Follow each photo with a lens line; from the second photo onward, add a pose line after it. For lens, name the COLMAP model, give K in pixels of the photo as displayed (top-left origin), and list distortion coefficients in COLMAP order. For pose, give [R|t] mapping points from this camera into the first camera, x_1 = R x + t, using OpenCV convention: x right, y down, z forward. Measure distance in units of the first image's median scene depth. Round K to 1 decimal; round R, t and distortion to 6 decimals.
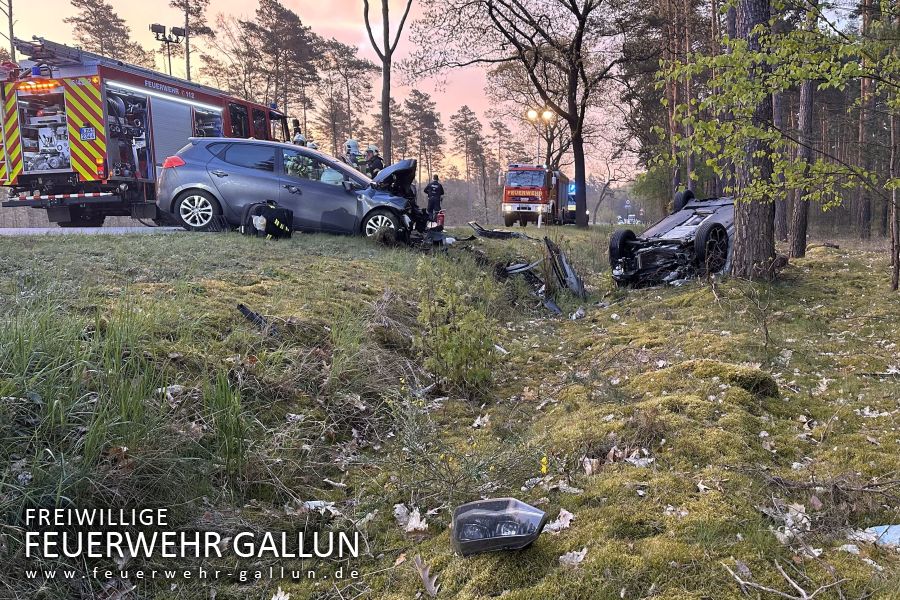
lens RADIAL K [[775.7, 0, 508.1], [0, 775.7, 299.1], [0, 0, 1]] dist [0.068034, -0.131547]
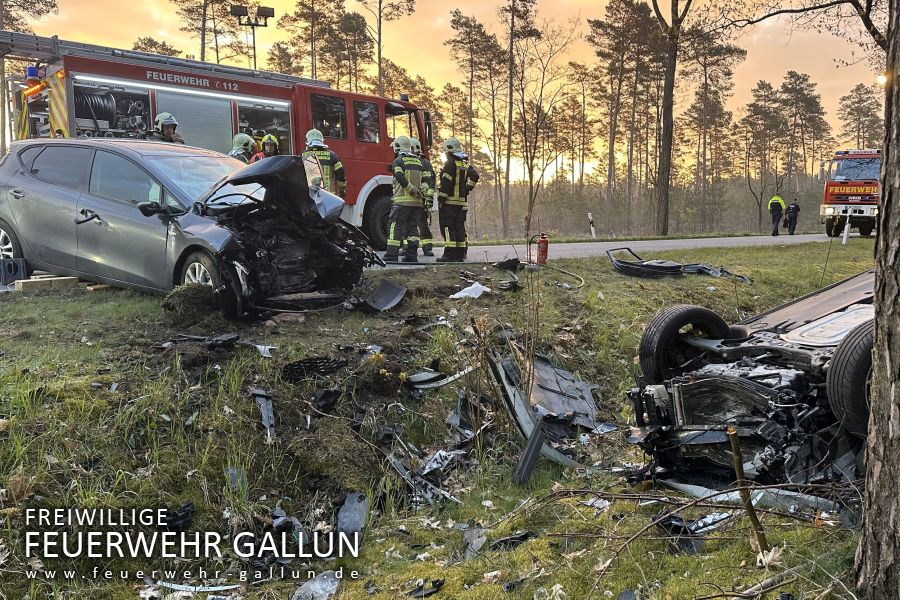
lens RADIAL K [[741.1, 0, 469.1], [0, 741.1, 296.1], [0, 0, 1]] dist [0.145614, -0.223619]
pose [[0.849191, 0.050339, -0.525681, 0.091801], [-0.047691, 0.998689, 0.018593, -0.034830], [0.525928, 0.009281, 0.850478, 0.217983]]
